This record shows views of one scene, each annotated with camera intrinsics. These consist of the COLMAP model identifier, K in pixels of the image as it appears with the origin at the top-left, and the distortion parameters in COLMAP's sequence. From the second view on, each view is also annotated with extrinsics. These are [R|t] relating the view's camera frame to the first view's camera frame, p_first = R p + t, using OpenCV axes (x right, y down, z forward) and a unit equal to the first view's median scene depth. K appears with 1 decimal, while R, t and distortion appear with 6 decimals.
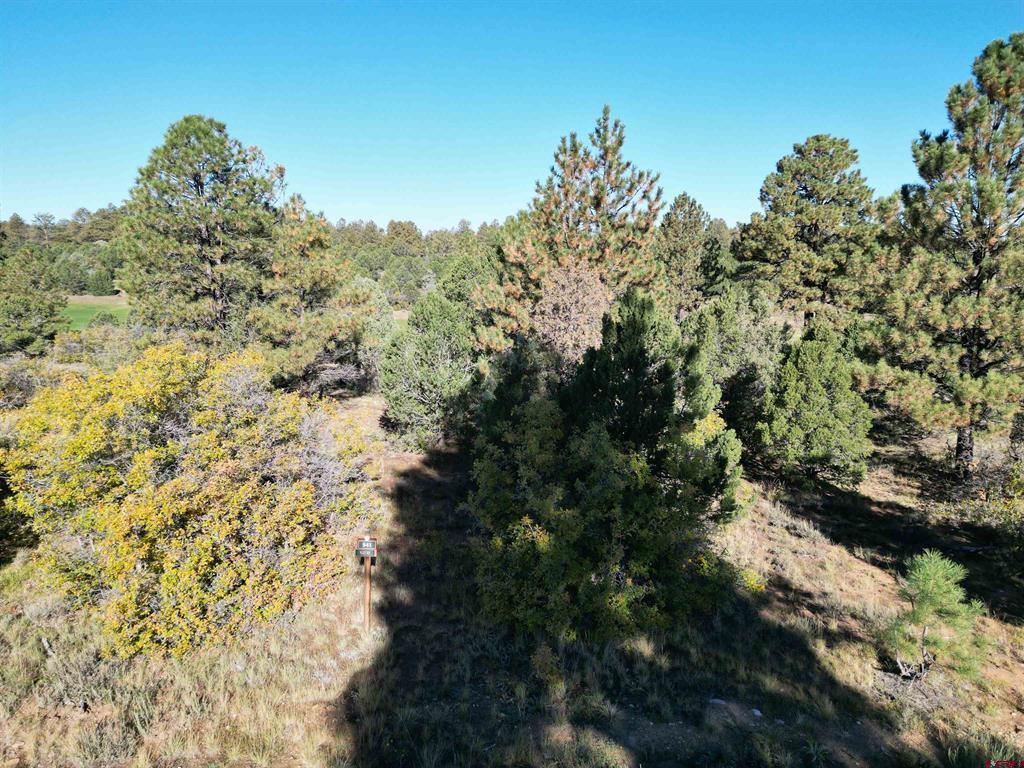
lens RADIAL K [[730.6, 0, 512.3], [0, 730.6, 387.8], [0, 0, 1]] dist [0.042032, -0.034979]
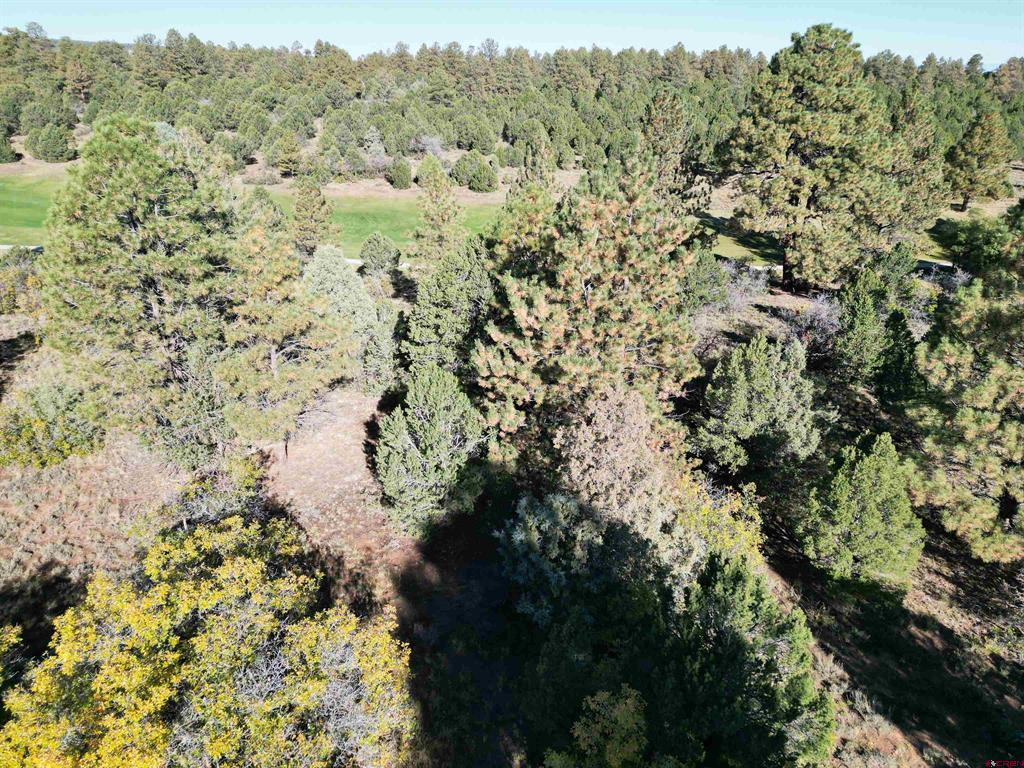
lens RADIAL K [[730.6, 0, 512.5], [0, 730.6, 382.8], [0, 0, 1]] dist [0.042032, -0.034979]
pose [[0.996887, -0.026594, 0.074216, -0.034297], [0.008933, 0.973429, 0.228816, -0.131567], [-0.078330, -0.227441, 0.970637, 0.063716]]
